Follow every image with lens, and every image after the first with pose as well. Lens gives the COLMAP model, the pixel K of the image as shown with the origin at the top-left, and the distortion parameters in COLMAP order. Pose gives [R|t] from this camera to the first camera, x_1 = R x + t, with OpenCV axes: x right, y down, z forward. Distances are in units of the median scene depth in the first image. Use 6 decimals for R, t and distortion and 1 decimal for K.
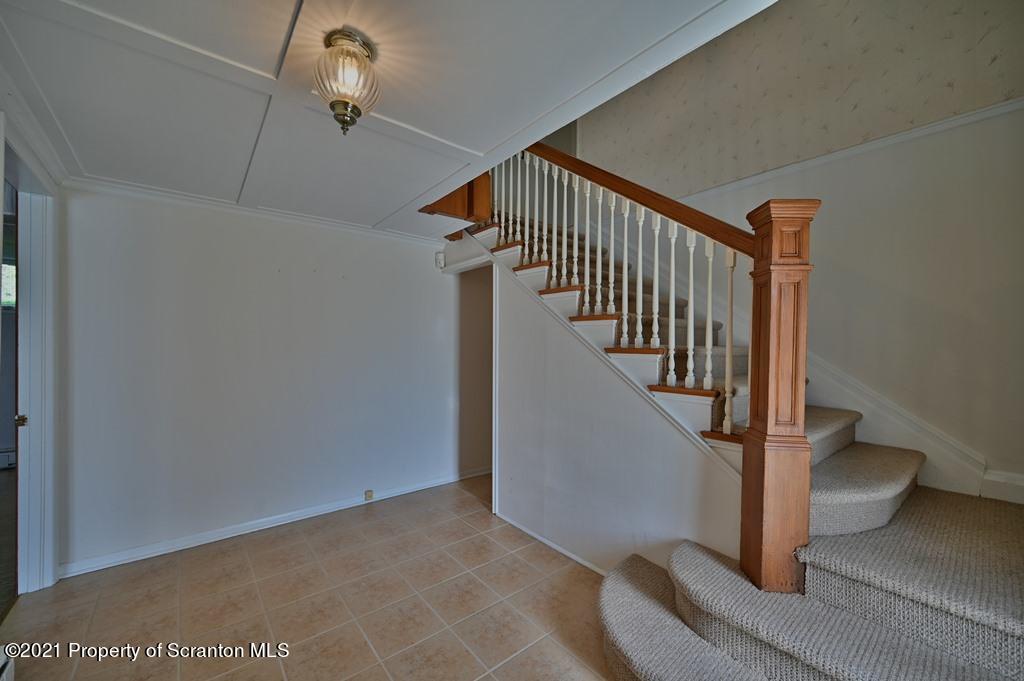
lens RADIAL K [[404.7, 0, 507.9], [0, 404.7, 343.4], [0, 0, 1]] dist [0.000972, -0.000021]
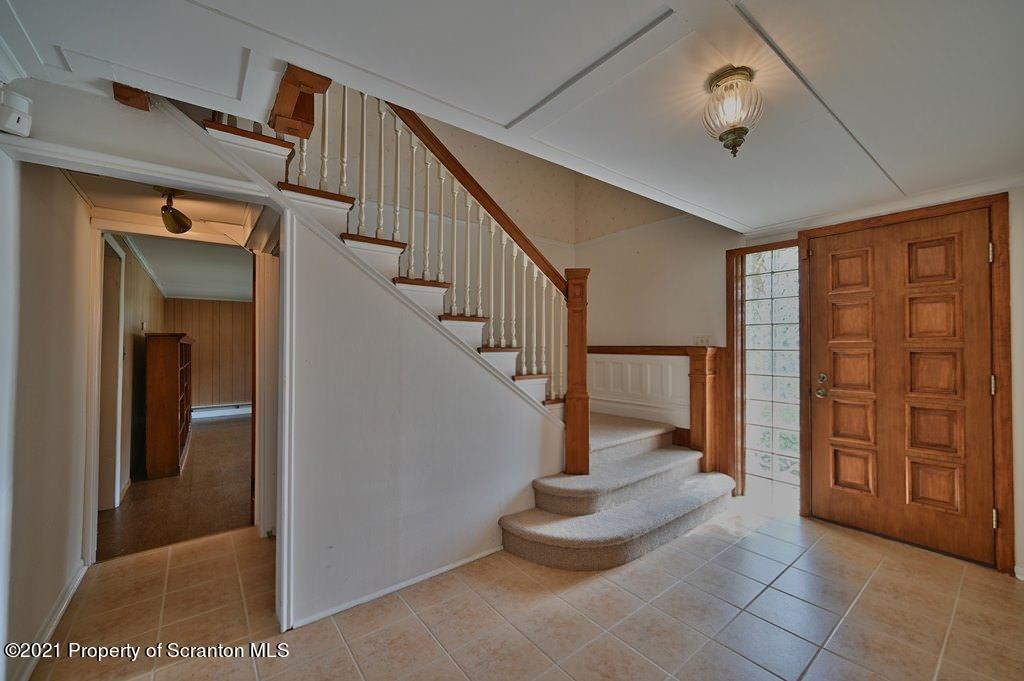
lens RADIAL K [[404.7, 0, 511.2], [0, 404.7, 341.3], [0, 0, 1]] dist [0.000972, -0.000021]
pose [[0.011718, 0.000395, 0.999931, -0.974856], [0.000602, 1.000000, -0.000402, -0.006384], [-0.999931, 0.000607, 0.011718, 1.036639]]
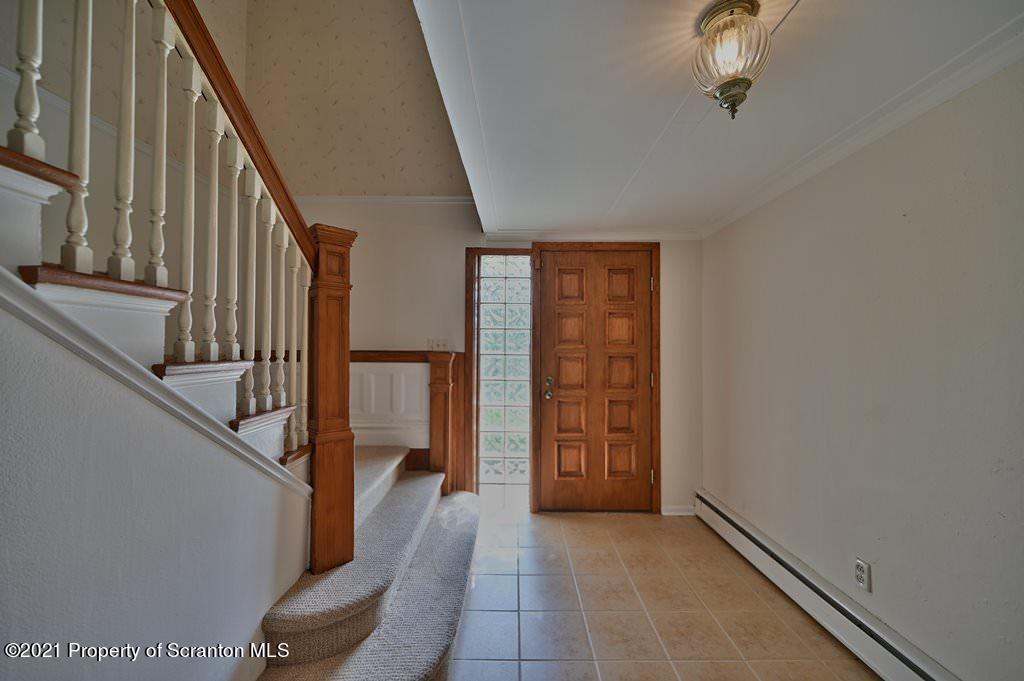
lens RADIAL K [[404.7, 0, 513.0], [0, 404.7, 341.1], [0, 0, 1]] dist [0.000972, -0.000021]
pose [[-0.782505, -0.006179, 0.622614, -0.366739], [-0.012349, 0.999908, -0.005598, -0.018270], [-0.622522, -0.012069, -0.782509, 1.270899]]
